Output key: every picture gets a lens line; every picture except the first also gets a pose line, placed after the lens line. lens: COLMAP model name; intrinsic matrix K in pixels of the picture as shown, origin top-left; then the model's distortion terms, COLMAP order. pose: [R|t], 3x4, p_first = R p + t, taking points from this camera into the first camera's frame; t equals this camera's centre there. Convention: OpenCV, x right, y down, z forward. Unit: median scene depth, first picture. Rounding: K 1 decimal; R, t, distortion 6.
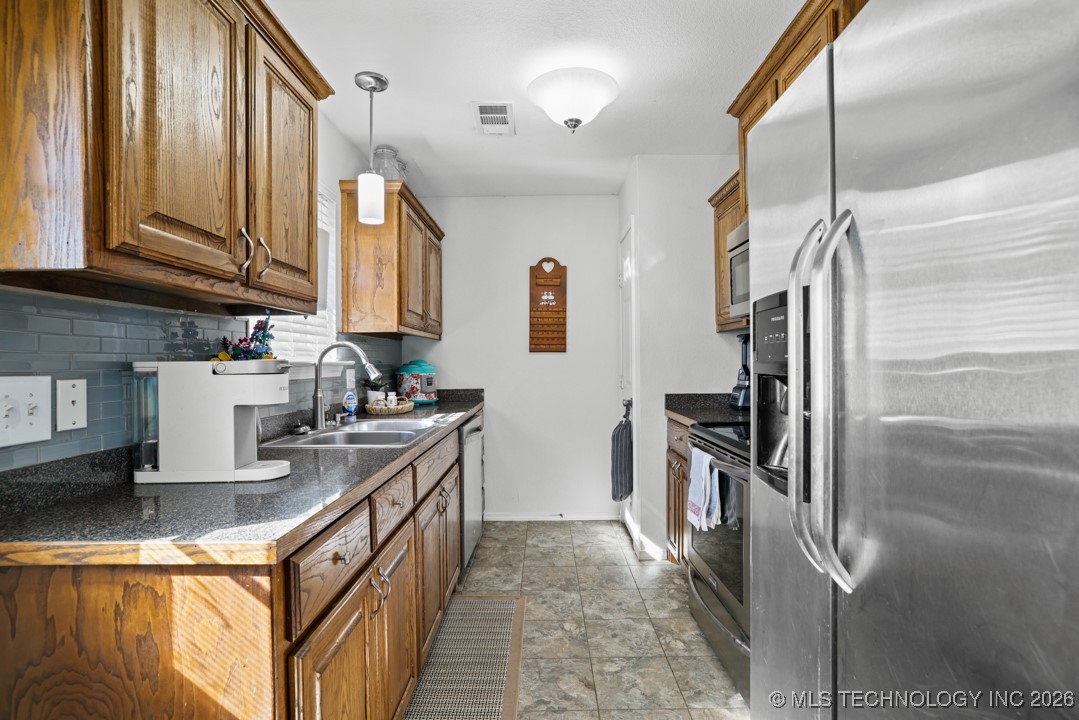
lens RADIAL K [[497.9, 0, 542.4], [0, 497.9, 361.2], [0, 0, 1]] dist [-0.000433, 0.000318]
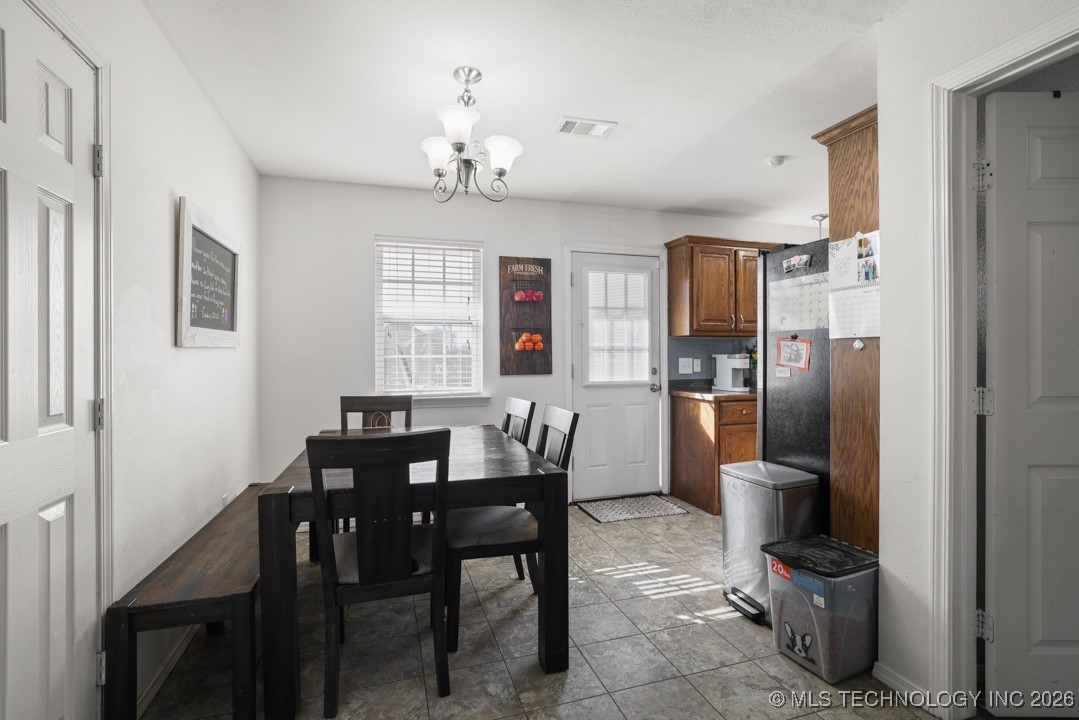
lens RADIAL K [[497.9, 0, 540.3], [0, 497.9, 355.8], [0, 0, 1]] dist [-0.000433, 0.000318]
pose [[0.298264, 0.009168, -0.954439, 2.497546], [-0.002116, 0.999958, 0.008944, -0.022848], [0.954481, -0.000648, 0.298271, -1.385814]]
